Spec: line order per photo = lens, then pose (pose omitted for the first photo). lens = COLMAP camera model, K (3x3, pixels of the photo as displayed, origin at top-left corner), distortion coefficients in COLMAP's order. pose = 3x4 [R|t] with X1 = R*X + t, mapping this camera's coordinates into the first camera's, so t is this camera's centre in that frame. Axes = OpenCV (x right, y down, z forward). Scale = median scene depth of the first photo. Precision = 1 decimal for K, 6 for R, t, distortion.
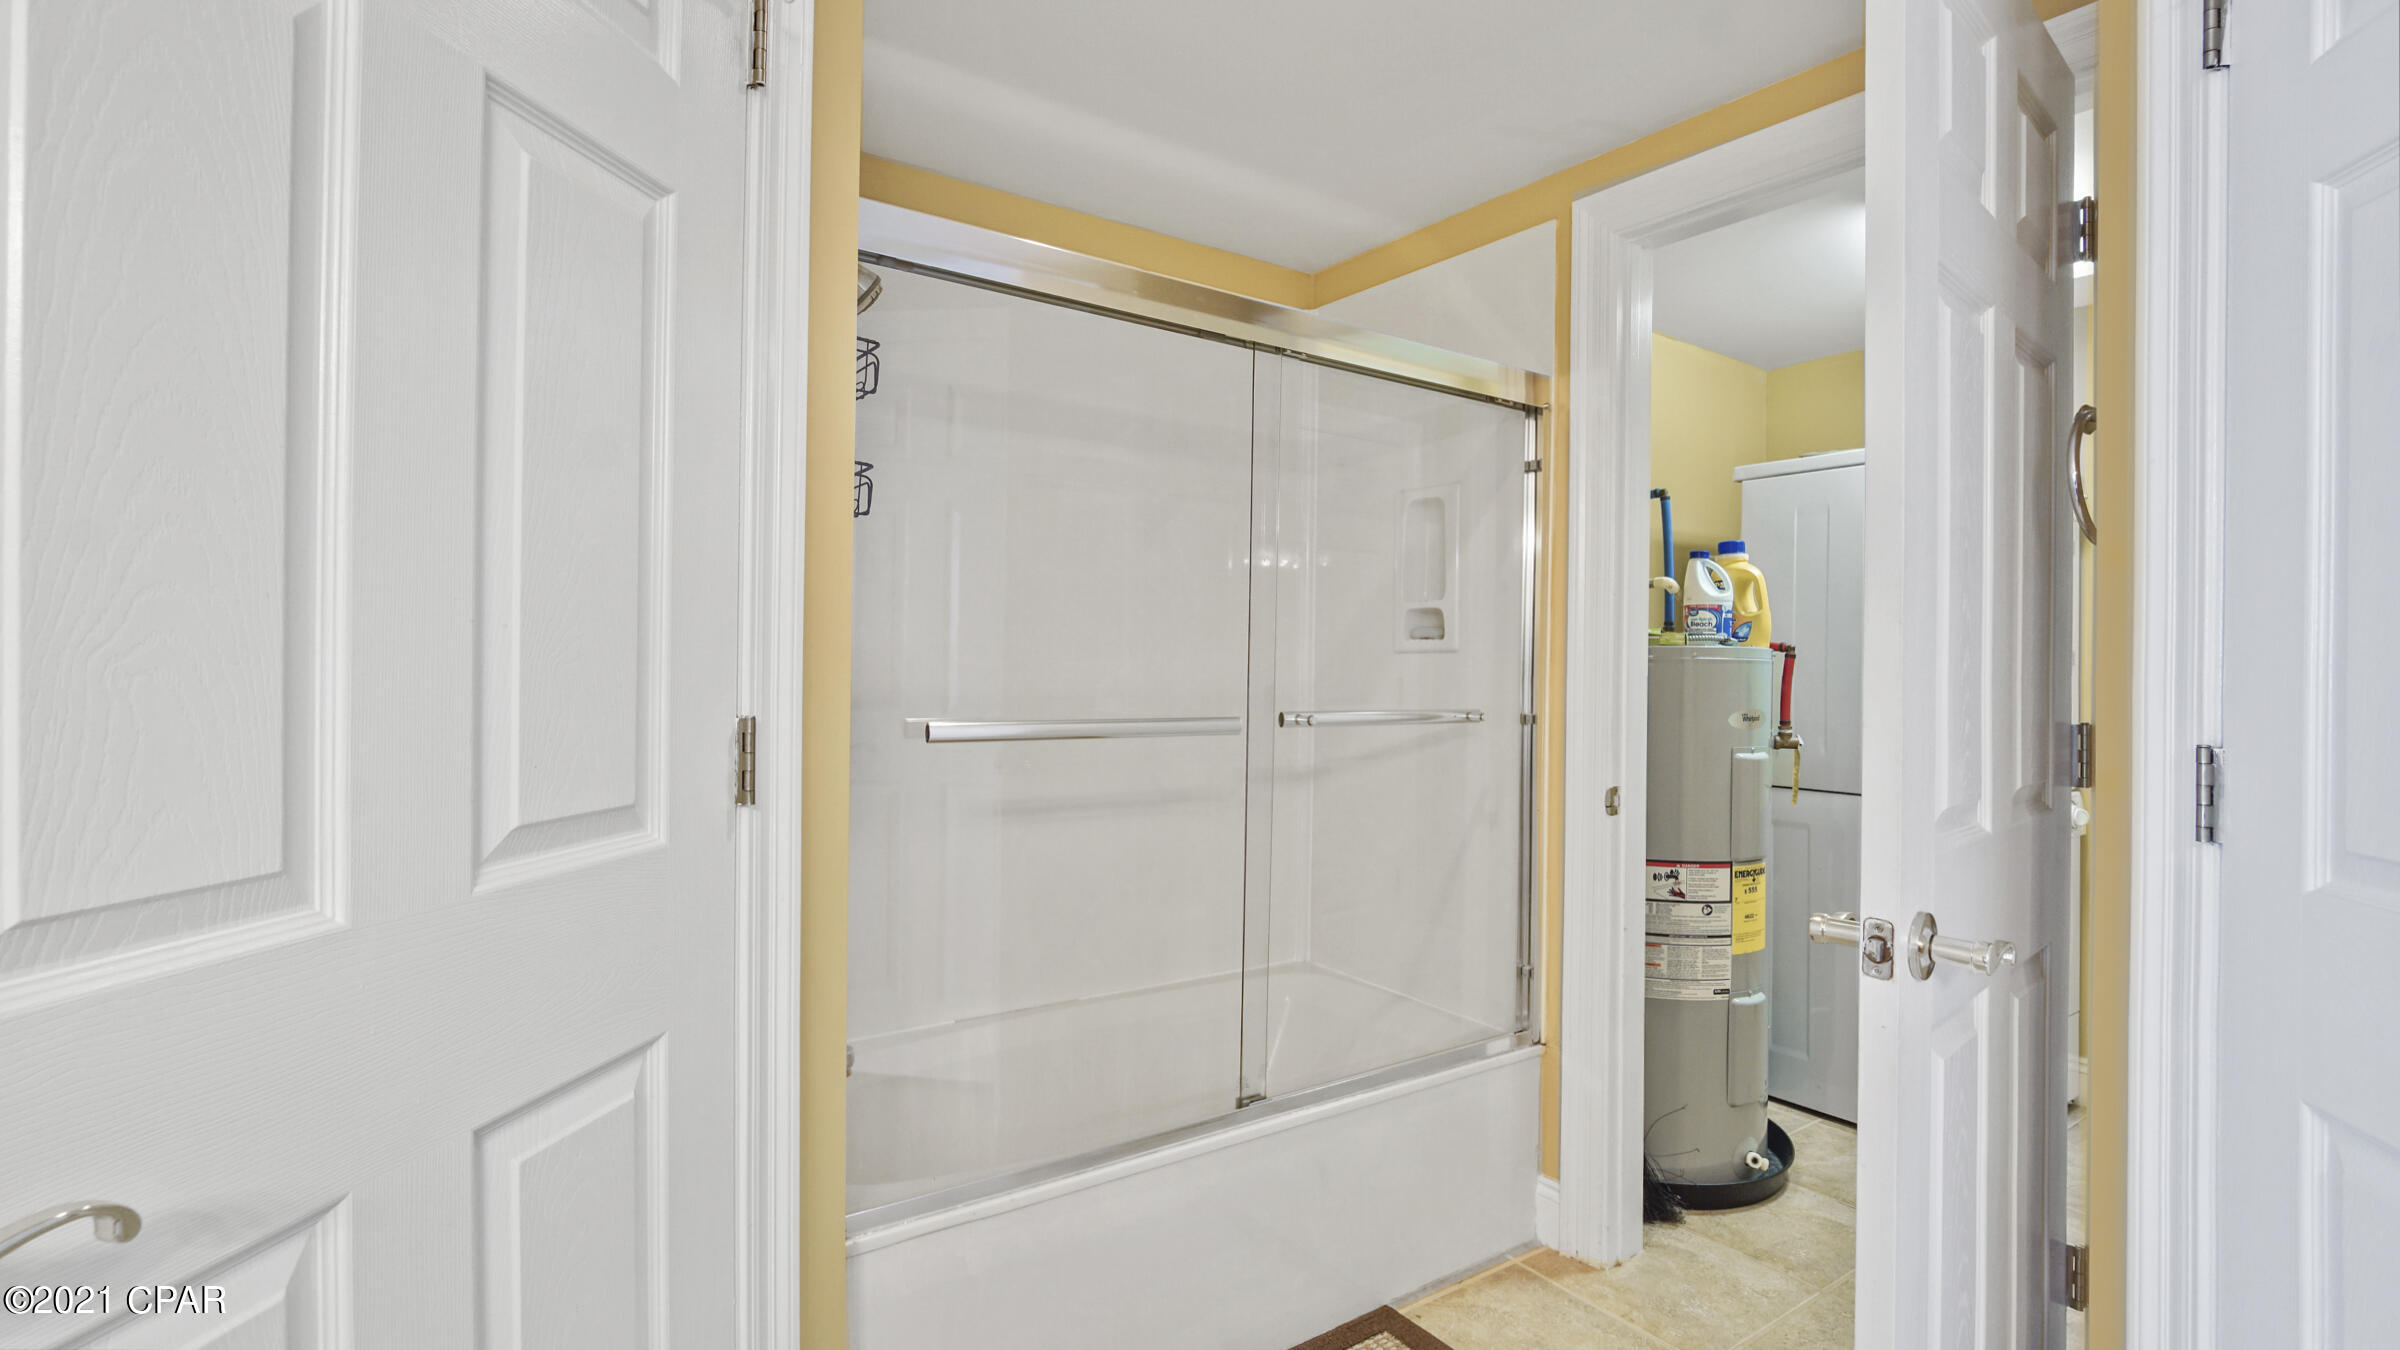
lens RADIAL K [[1107.6, 0, 1194.6], [0, 1107.6, 670.5], [0, 0, 1]] dist [-0.016009, 0.000620]
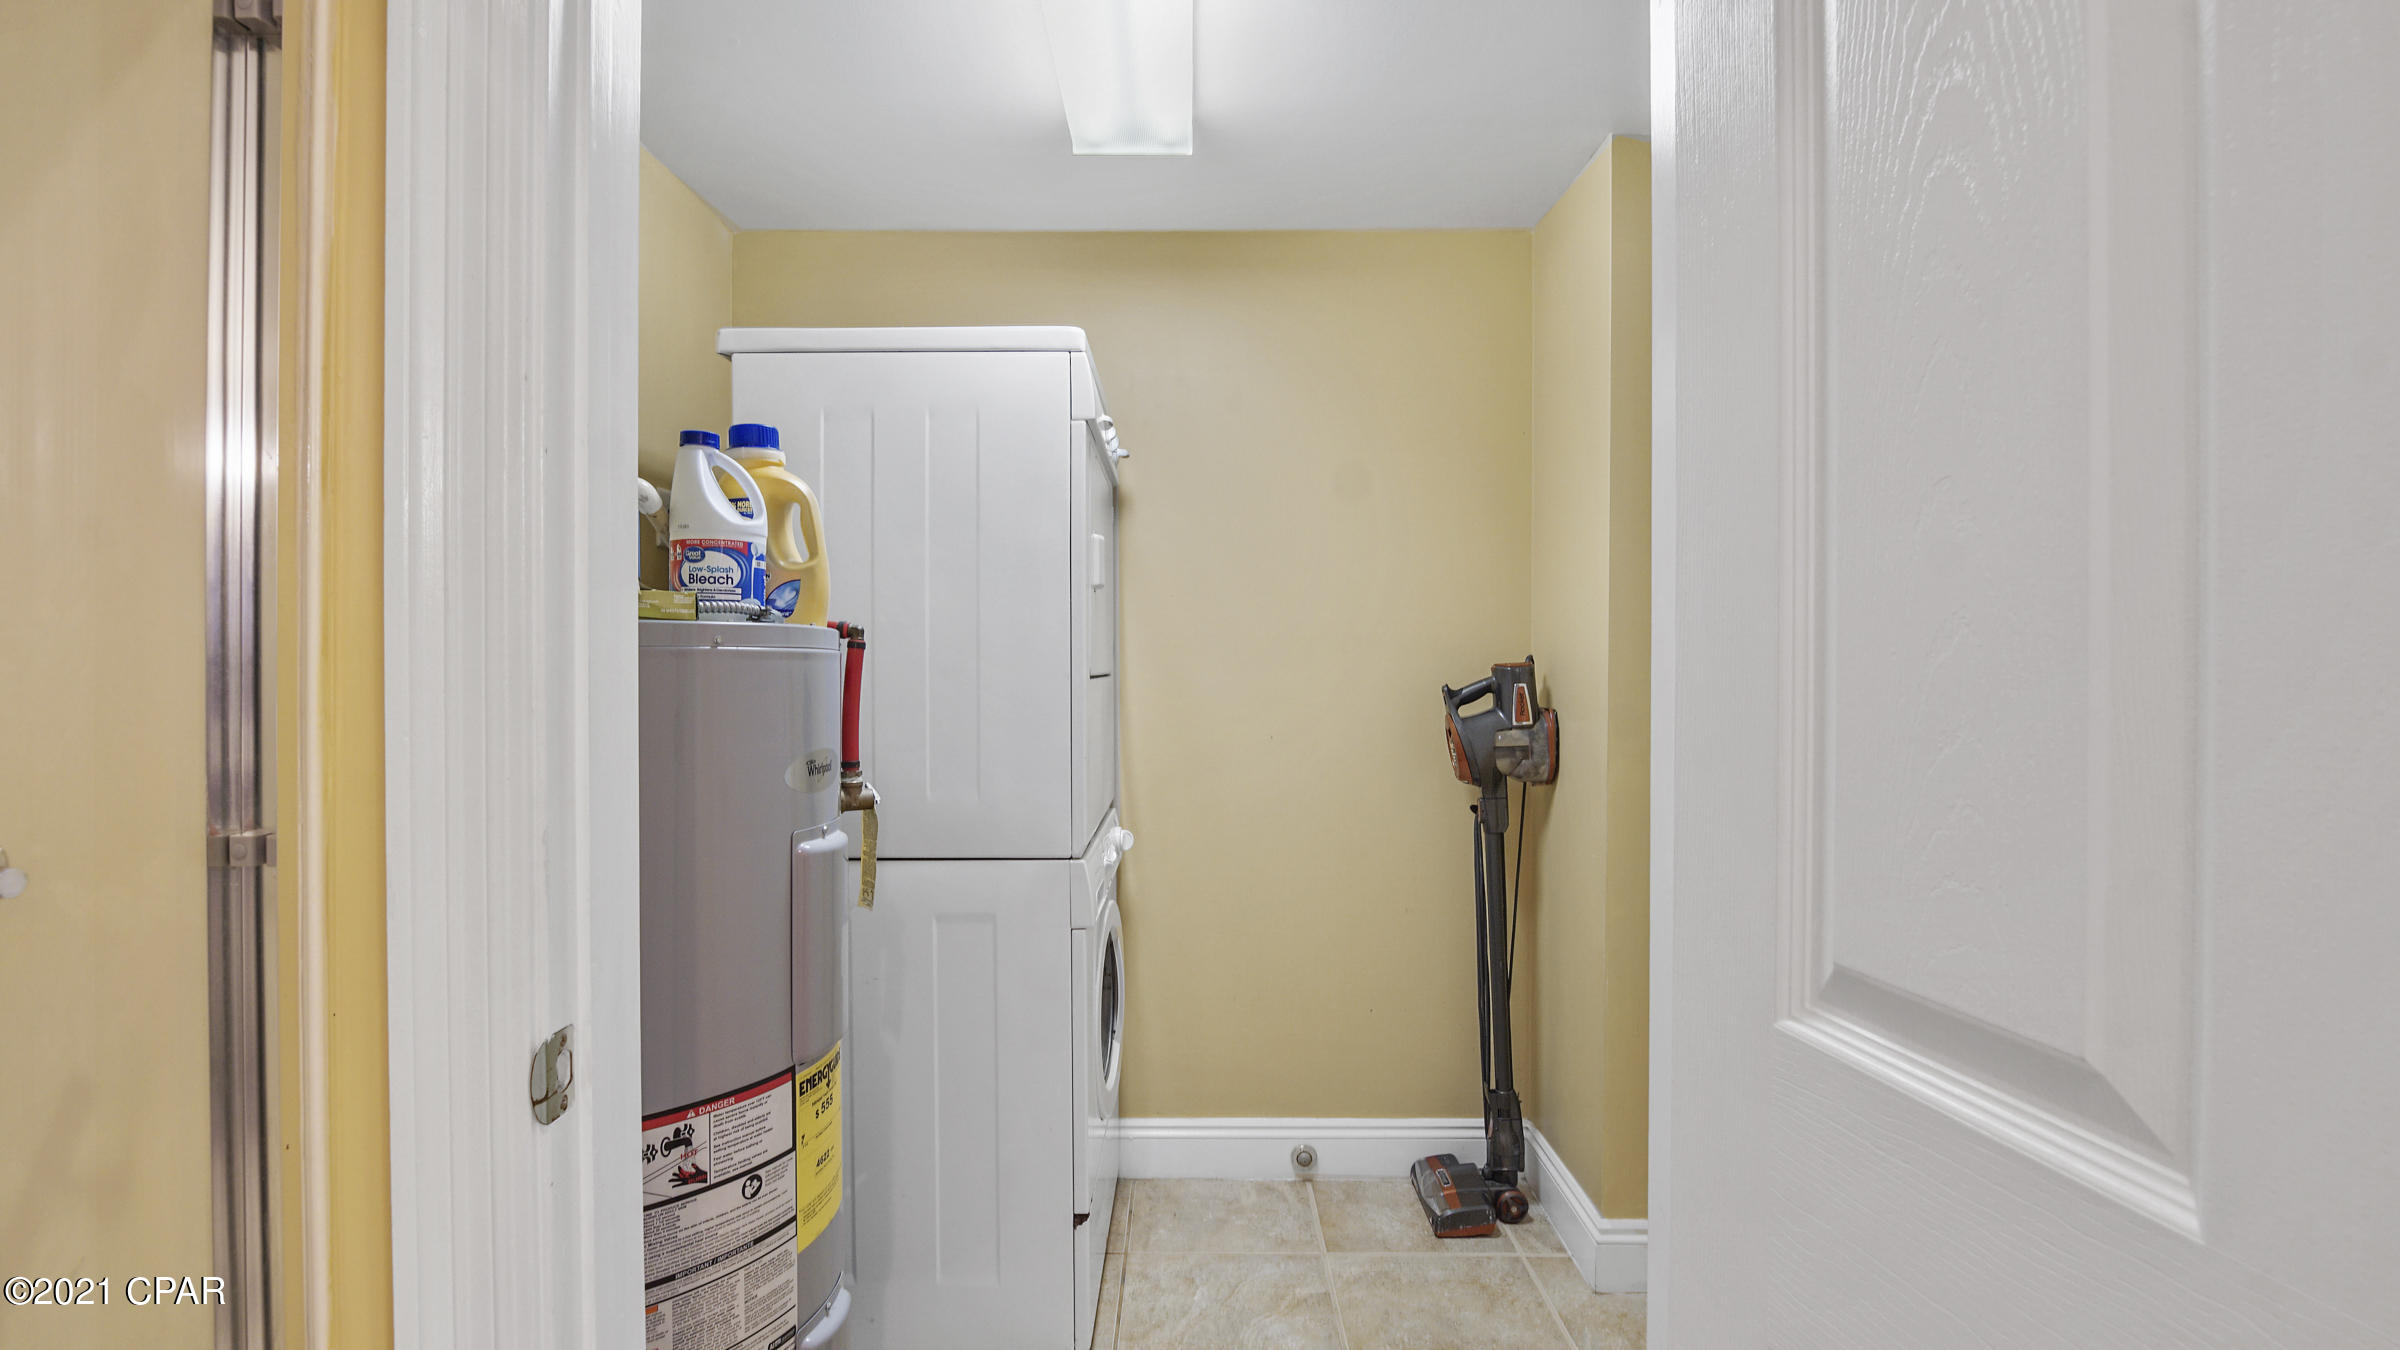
lens RADIAL K [[1107.6, 0, 1194.6], [0, 1107.6, 670.5], [0, 0, 1]] dist [-0.016009, 0.000620]
pose [[0.584566, -0.014229, 0.811221, 0.187420], [0.009936, 0.999897, 0.010379, -0.004479], [-0.811285, 0.001994, 0.584647, 0.541205]]
